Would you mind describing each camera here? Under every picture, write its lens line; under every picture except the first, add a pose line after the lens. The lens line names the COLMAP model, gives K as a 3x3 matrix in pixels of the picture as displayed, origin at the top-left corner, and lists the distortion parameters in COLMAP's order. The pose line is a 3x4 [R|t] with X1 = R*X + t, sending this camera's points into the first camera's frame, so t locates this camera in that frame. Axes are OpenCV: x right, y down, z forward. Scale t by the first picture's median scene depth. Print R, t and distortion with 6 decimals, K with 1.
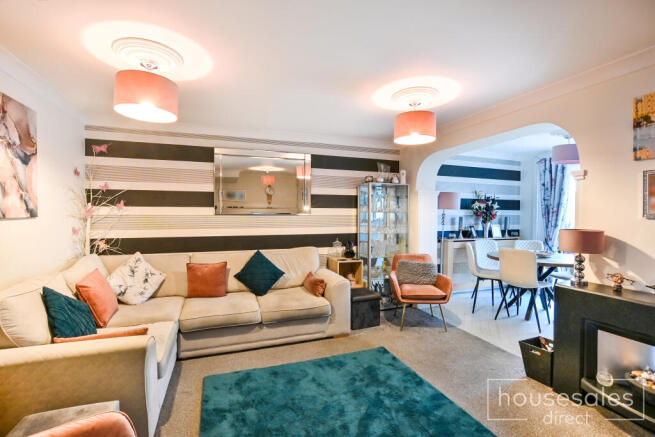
lens RADIAL K [[295.2, 0, 327.5], [0, 295.2, 219.6], [0, 0, 1]] dist [-0.002335, 0.000004]
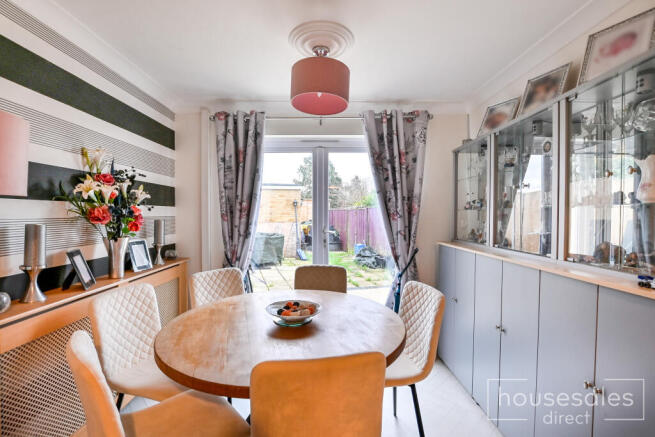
lens RADIAL K [[295.2, 0, 327.4], [0, 295.2, 218.6], [0, 0, 1]] dist [-0.002335, 0.000004]
pose [[0.338224, -0.020828, 0.940835, 0.275332], [0.020128, 0.999686, 0.014895, -0.013607], [-0.940850, 0.013899, 0.338537, 0.622087]]
